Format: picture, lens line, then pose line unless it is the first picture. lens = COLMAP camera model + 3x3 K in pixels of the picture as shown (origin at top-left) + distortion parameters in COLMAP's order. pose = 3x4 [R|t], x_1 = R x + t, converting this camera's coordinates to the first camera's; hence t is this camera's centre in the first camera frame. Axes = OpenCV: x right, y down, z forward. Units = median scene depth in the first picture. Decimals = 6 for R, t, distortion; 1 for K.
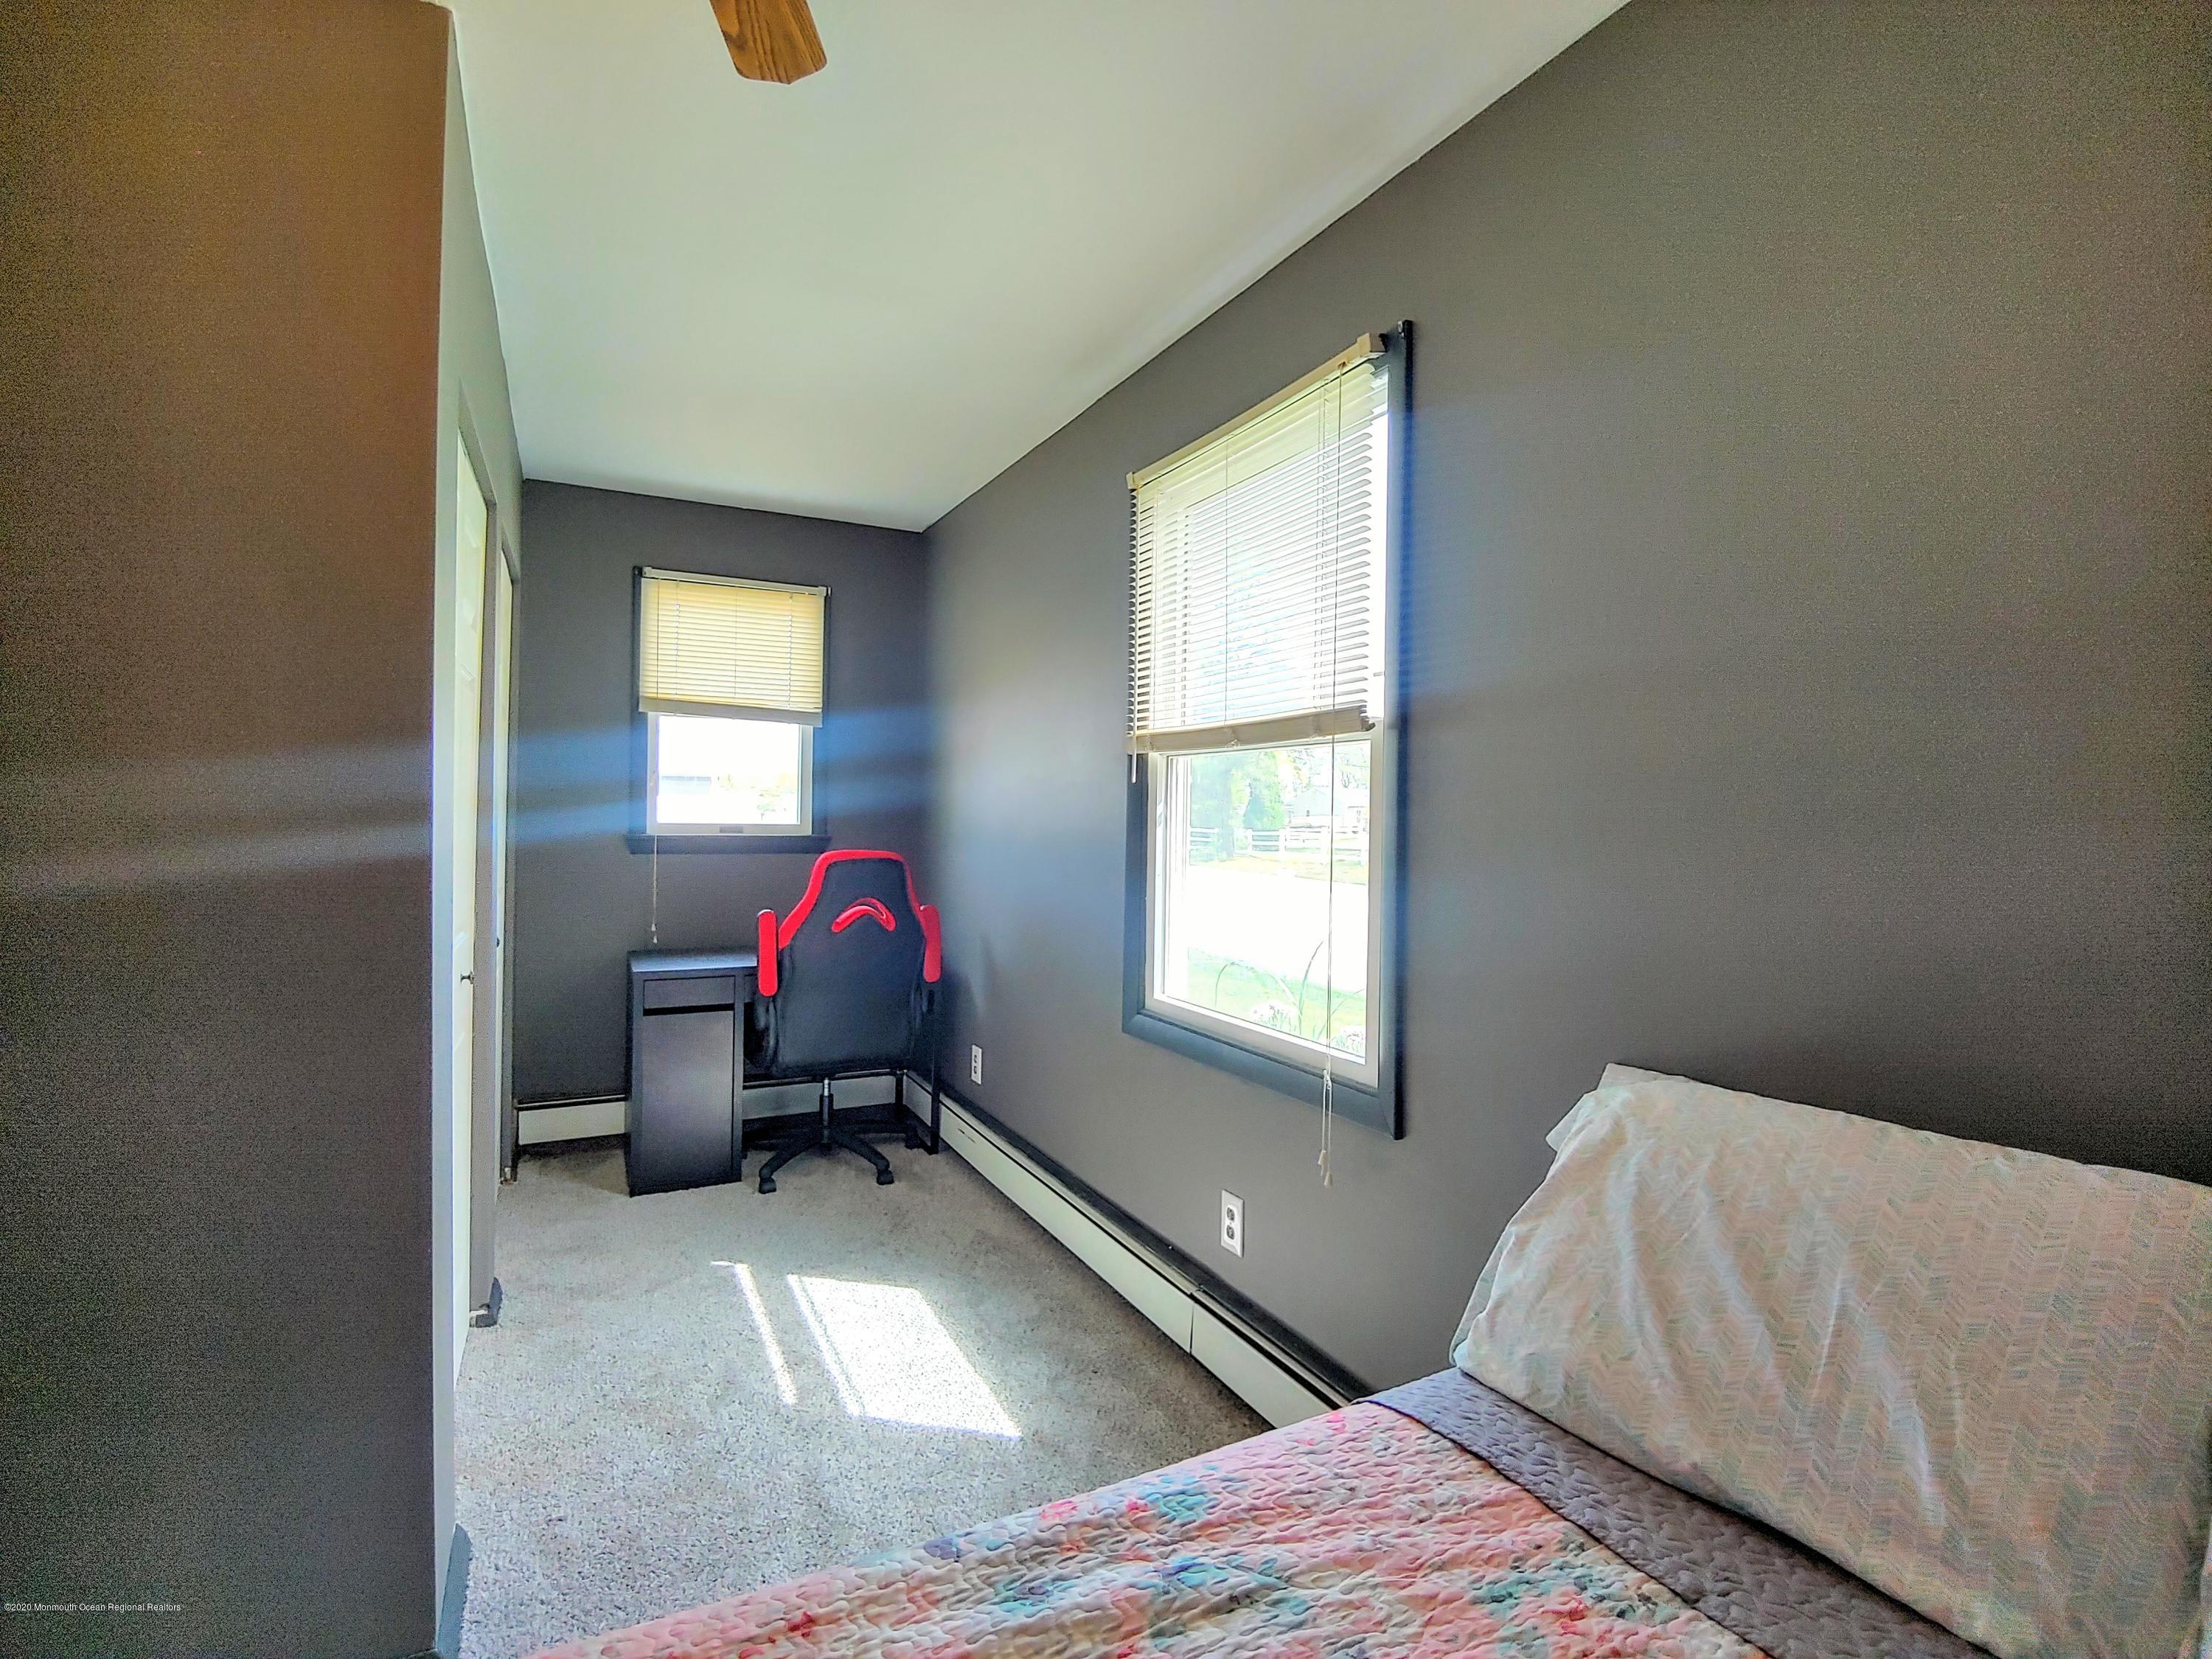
lens RADIAL K [[1055.7, 0, 1105.3], [0, 1055.7, 823.6], [0, 0, 1]] dist [-0.019169, -0.000444]
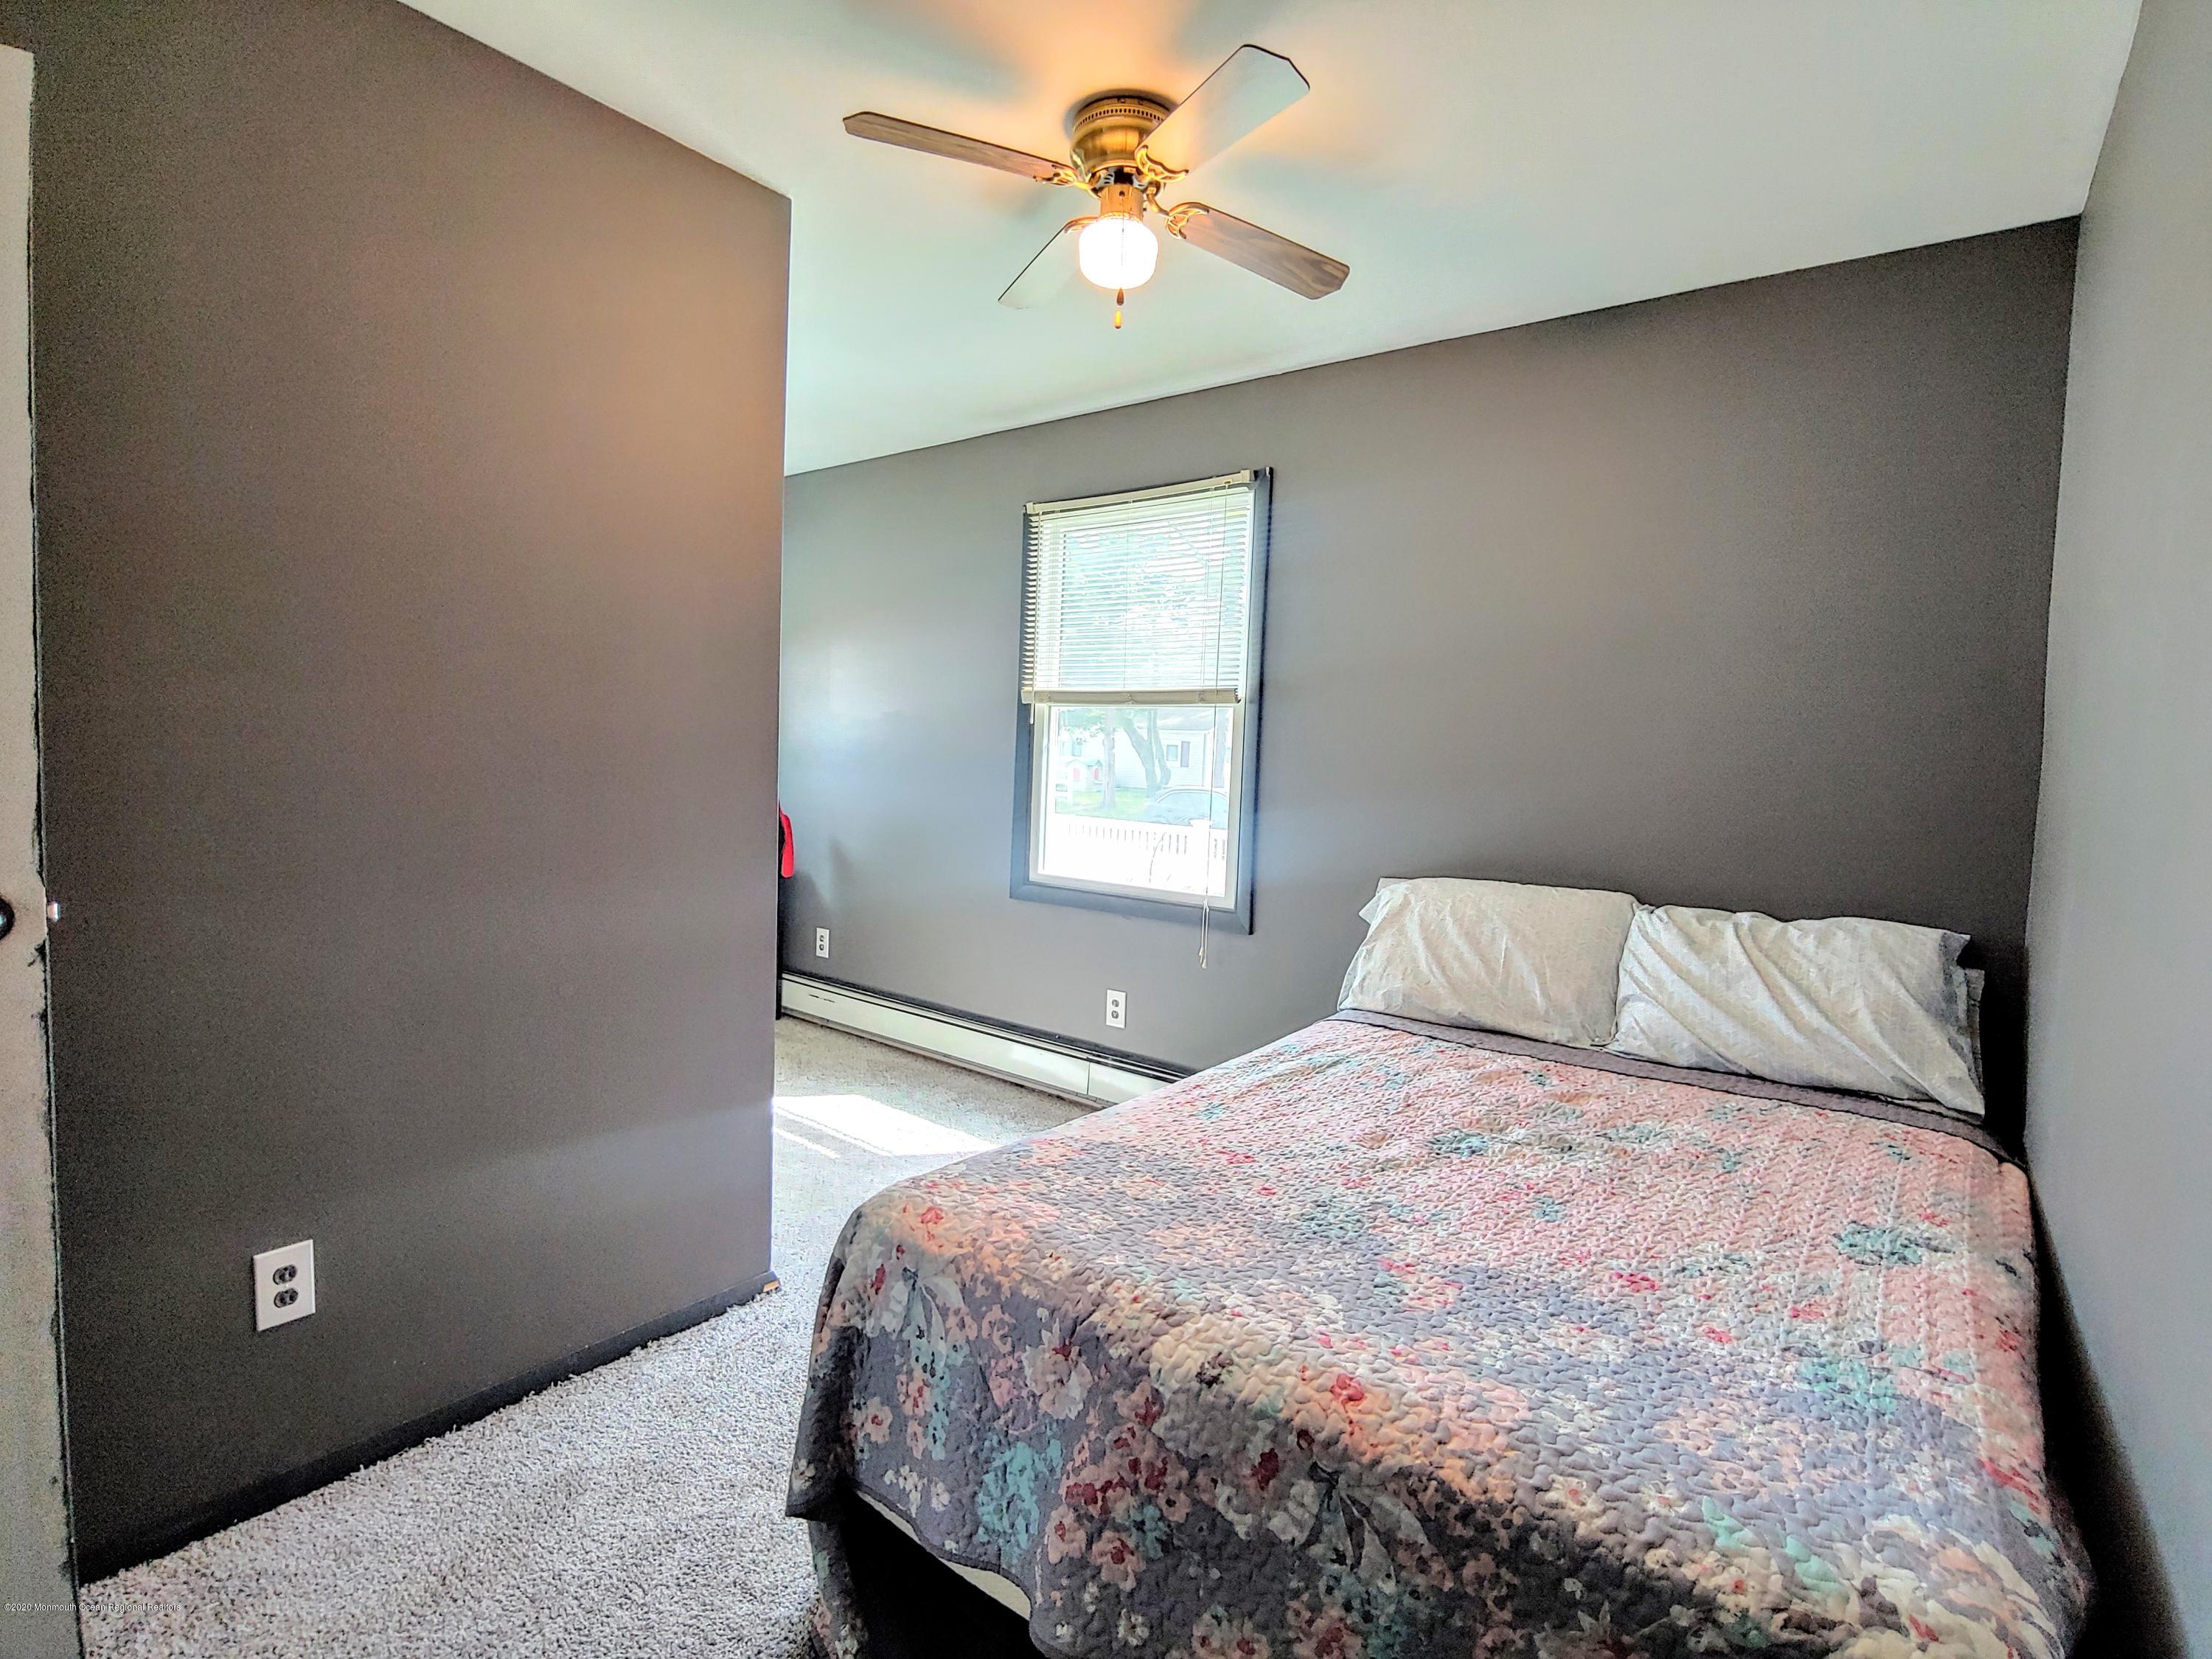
lens RADIAL K [[1055.7, 0, 1108.9], [0, 1055.7, 827.7], [0, 0, 1]] dist [-0.019169, -0.000444]
pose [[0.904710, -0.003030, 0.426018, -0.691732], [-0.027503, 0.997473, 0.065500, 0.007656], [-0.425140, -0.070976, 0.902341, -0.493423]]
